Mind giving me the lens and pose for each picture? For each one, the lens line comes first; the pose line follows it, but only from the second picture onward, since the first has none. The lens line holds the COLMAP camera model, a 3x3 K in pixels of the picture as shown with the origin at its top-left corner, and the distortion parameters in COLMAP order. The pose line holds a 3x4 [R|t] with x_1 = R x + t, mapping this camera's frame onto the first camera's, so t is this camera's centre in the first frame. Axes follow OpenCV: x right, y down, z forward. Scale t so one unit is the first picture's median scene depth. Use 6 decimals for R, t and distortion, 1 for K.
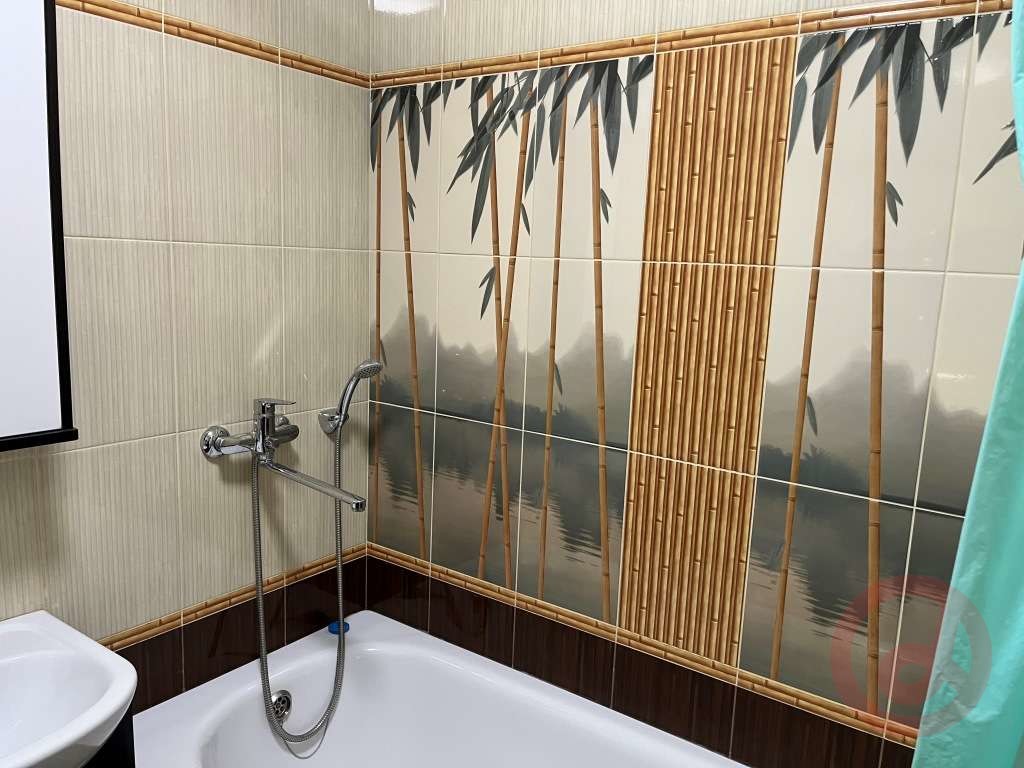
lens RADIAL K [[776.8, 0, 517.1], [0, 776.8, 389.8], [0, 0, 1]] dist [0.060132, -0.098011]
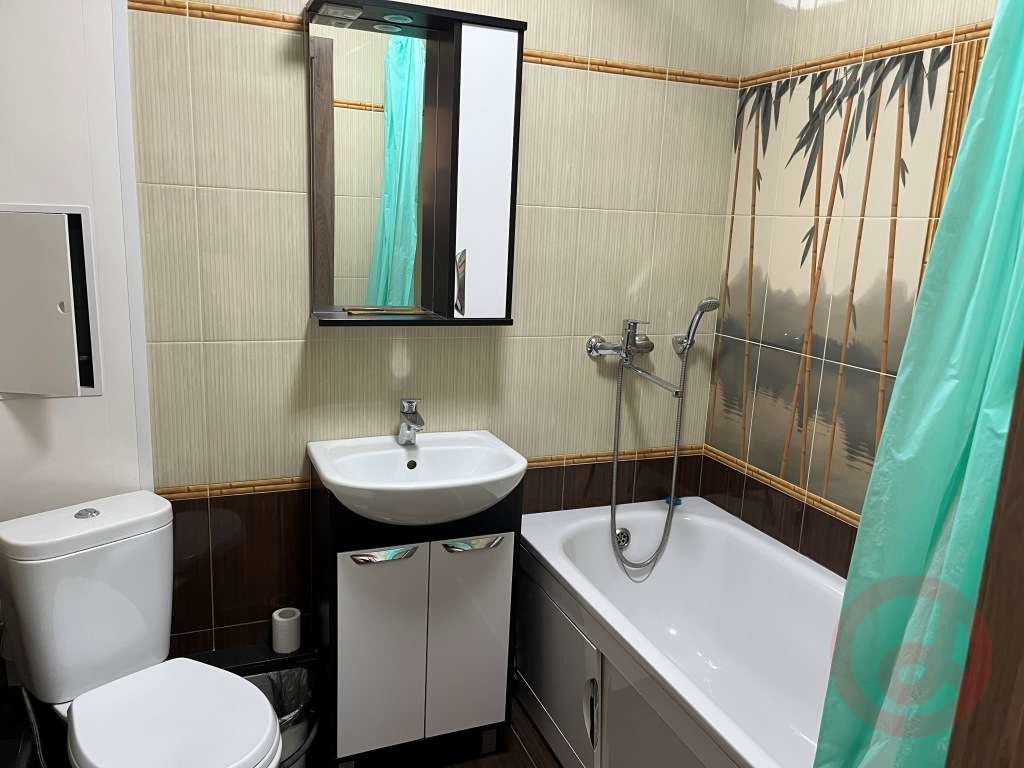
lens RADIAL K [[776.8, 0, 517.1], [0, 776.8, 389.8], [0, 0, 1]] dist [0.060132, -0.098011]
pose [[0.844250, 0.107573, -0.525043, 0.253095], [-0.096242, 0.994154, 0.048933, 0.086320], [0.527238, 0.009219, 0.849668, -0.306190]]
